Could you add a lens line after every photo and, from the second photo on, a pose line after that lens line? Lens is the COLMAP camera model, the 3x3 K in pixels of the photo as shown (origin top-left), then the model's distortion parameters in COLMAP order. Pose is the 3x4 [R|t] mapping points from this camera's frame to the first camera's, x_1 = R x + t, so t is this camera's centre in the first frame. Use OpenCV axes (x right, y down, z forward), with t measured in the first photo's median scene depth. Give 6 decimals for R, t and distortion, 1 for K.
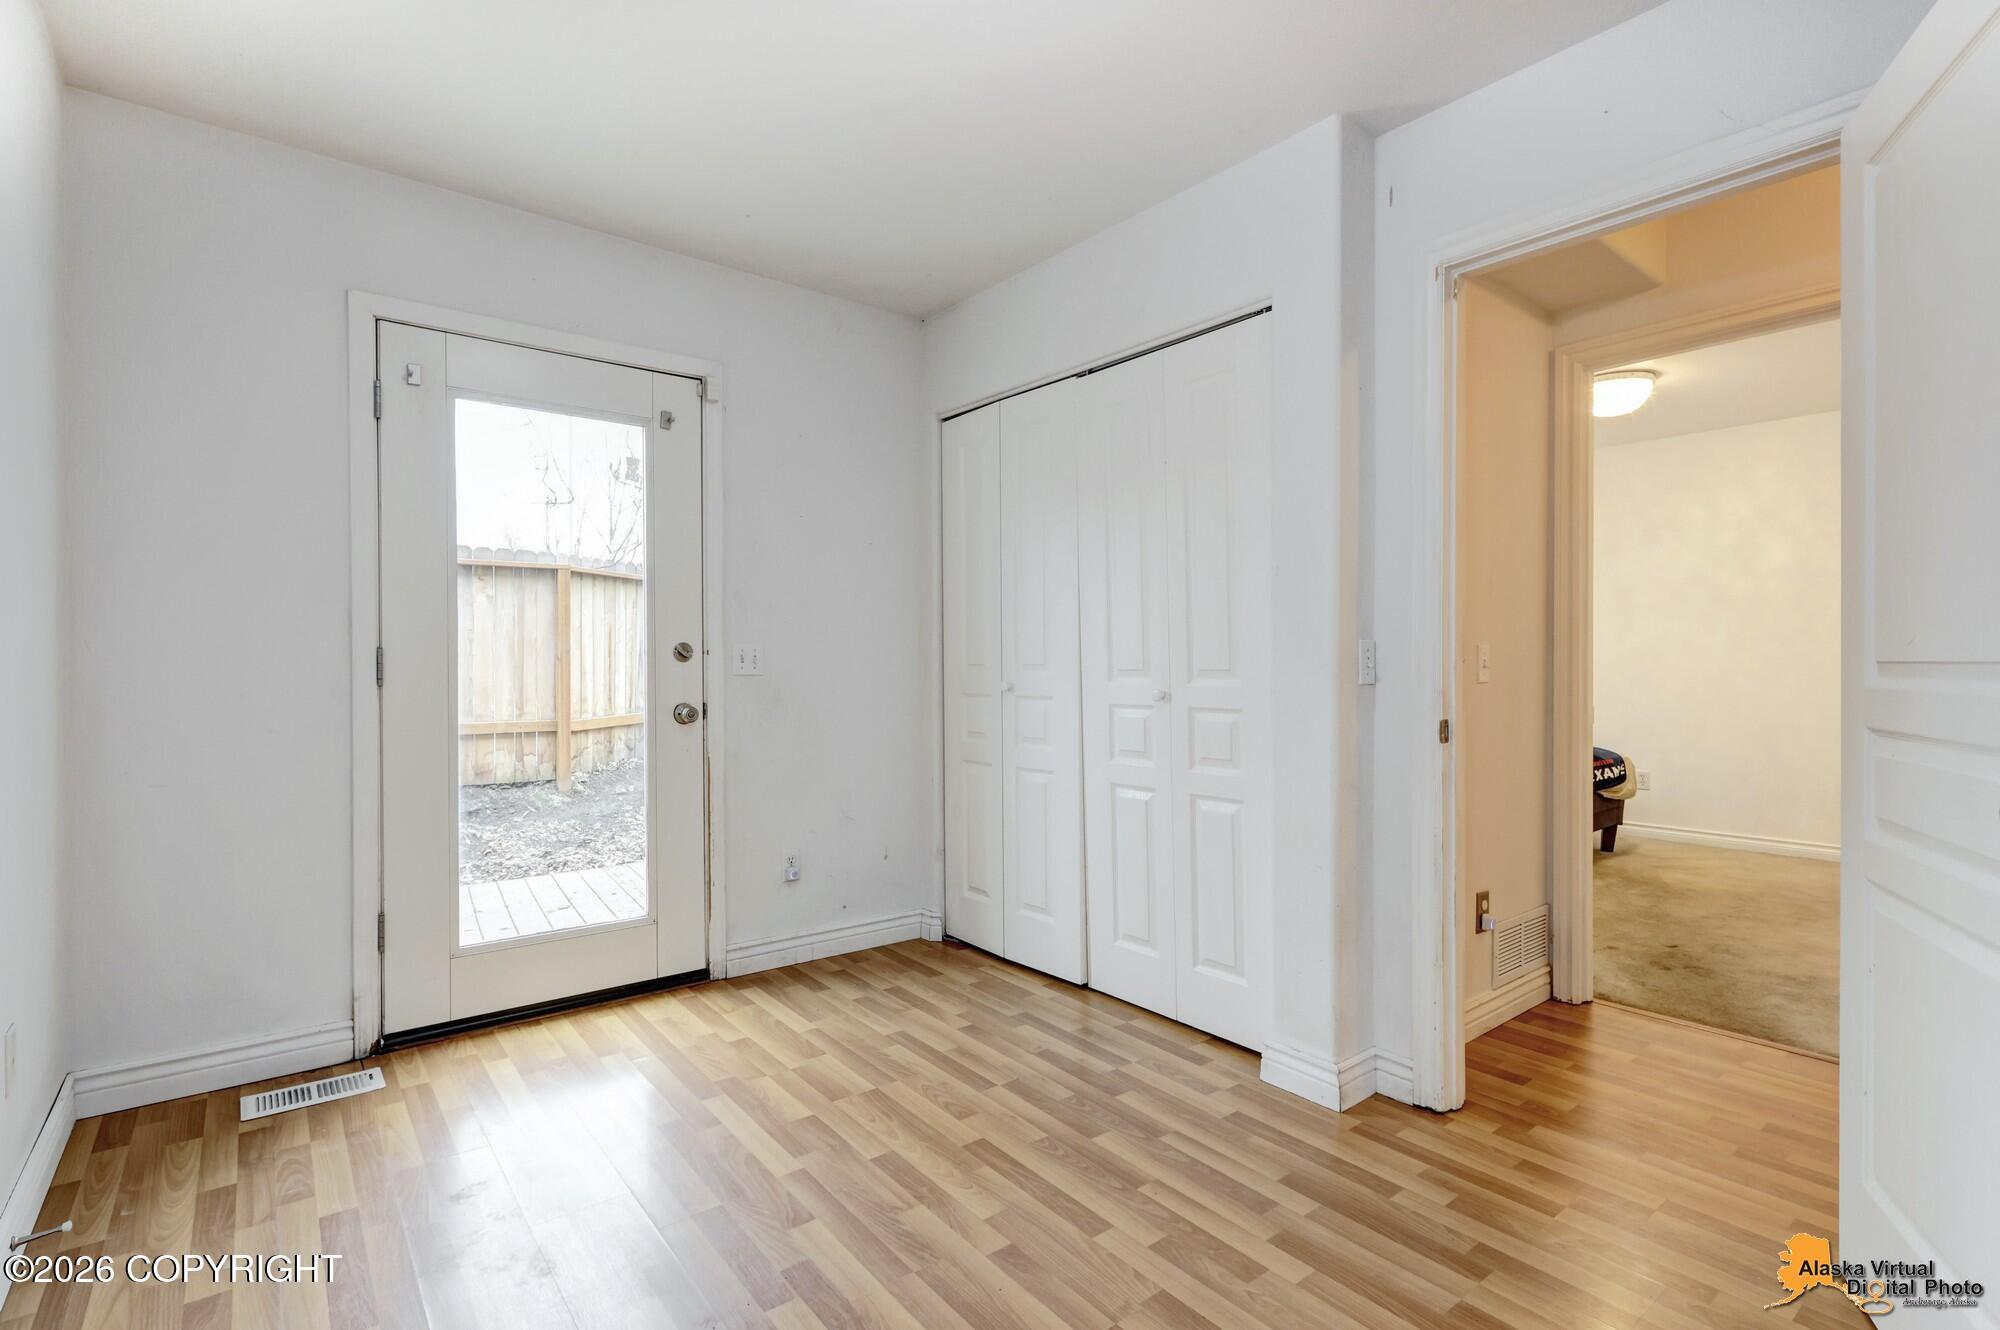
lens RADIAL K [[944.8, 0, 1009.2], [0, 944.8, 661.5], [0, 0, 1]] dist [0.000878, -0.000370]
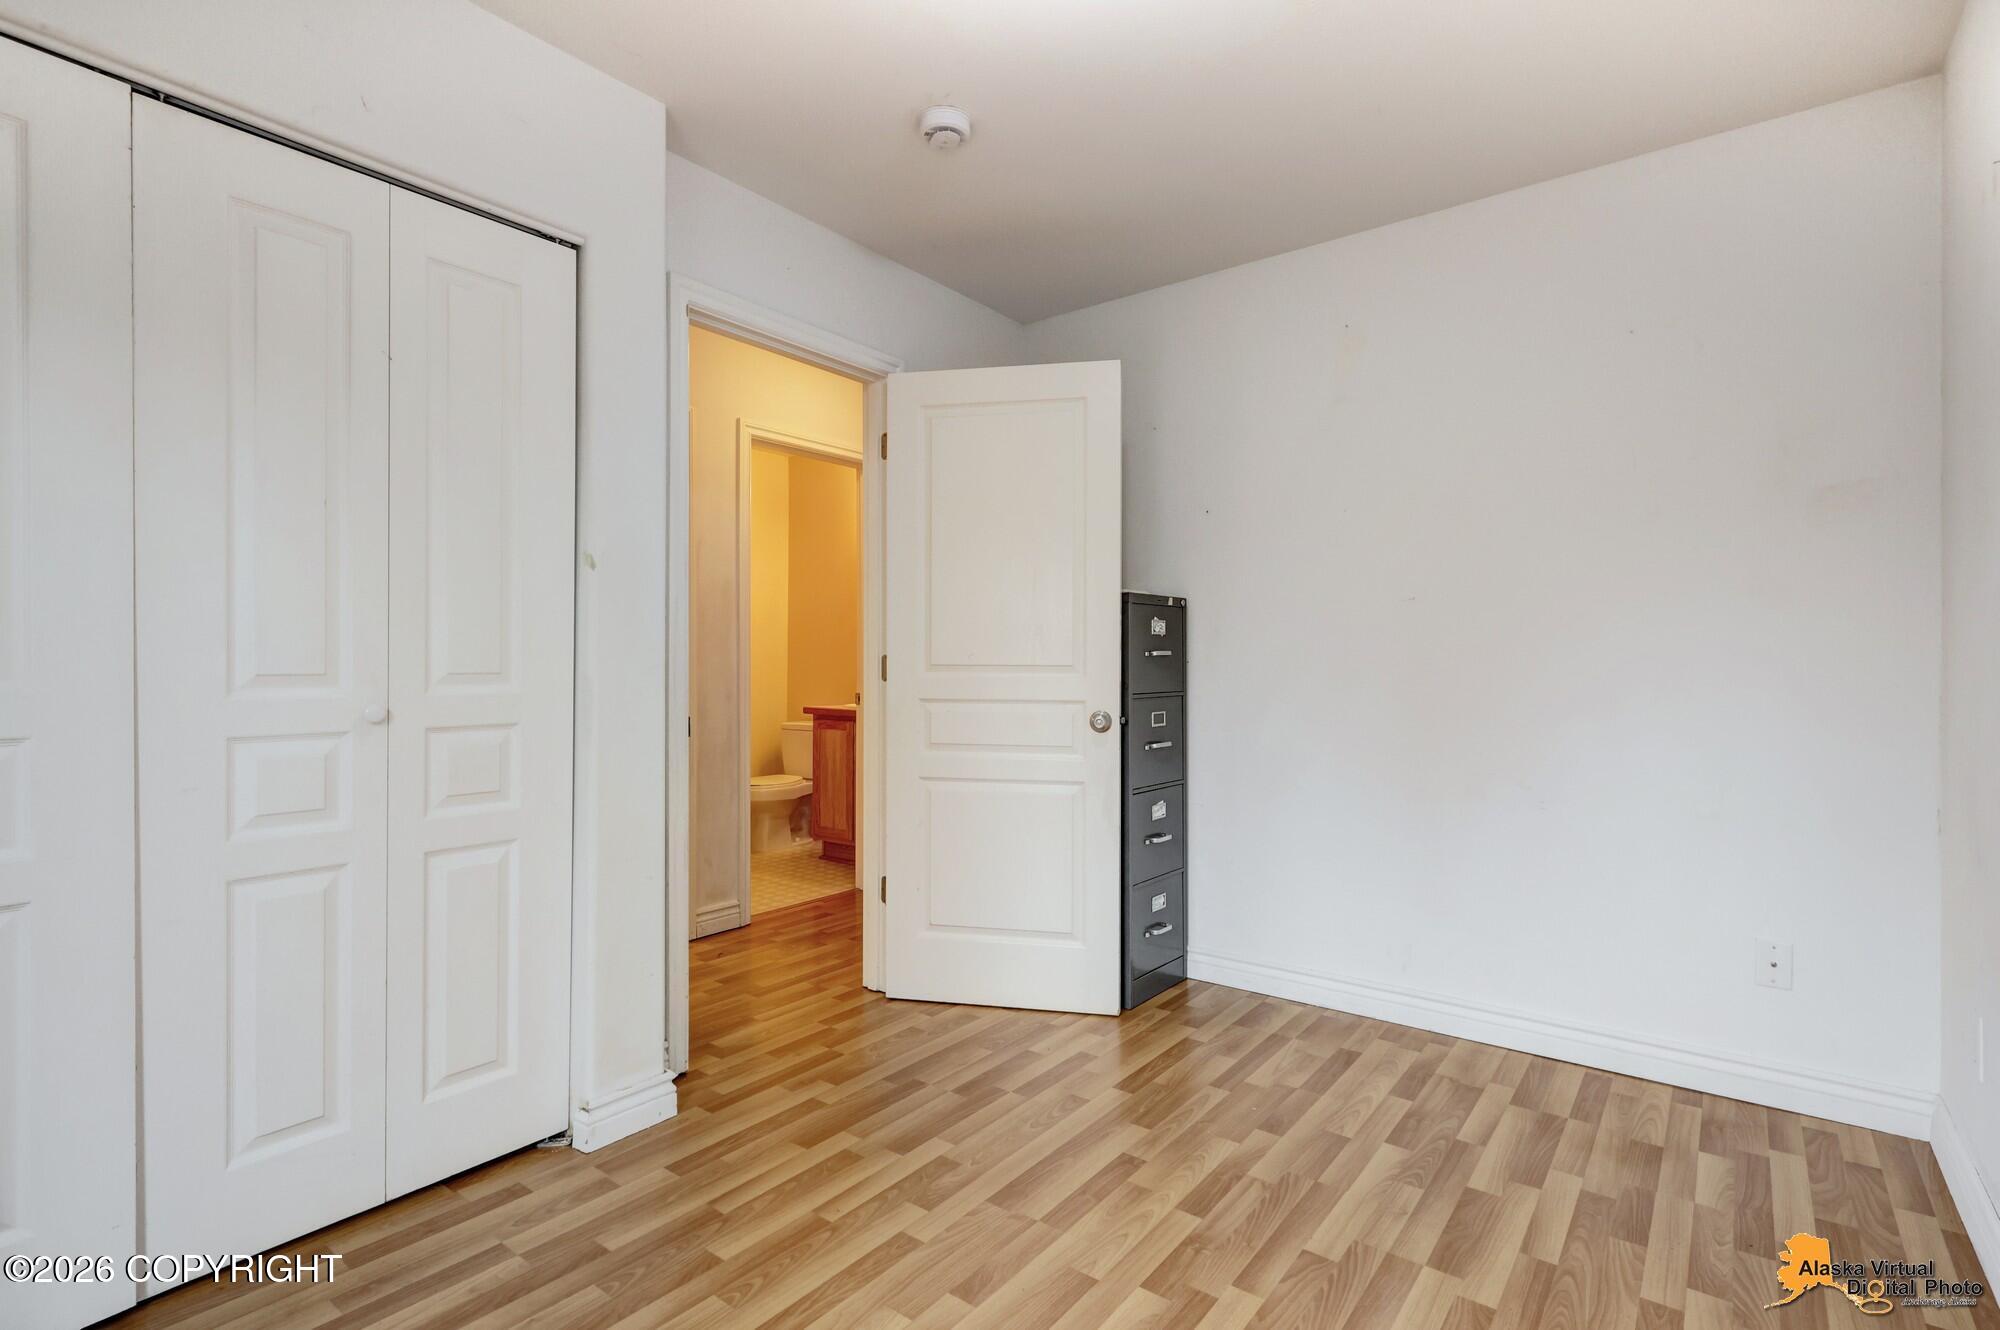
lens RADIAL K [[944.8, 0, 1009.2], [0, 944.8, 661.5], [0, 0, 1]] dist [0.000878, -0.000370]
pose [[-0.246505, 0.000778, 0.969141, -0.660347], [-0.003620, 0.999992, -0.001724, -0.000577], [-0.969135, -0.003933, -0.246500, 0.852241]]
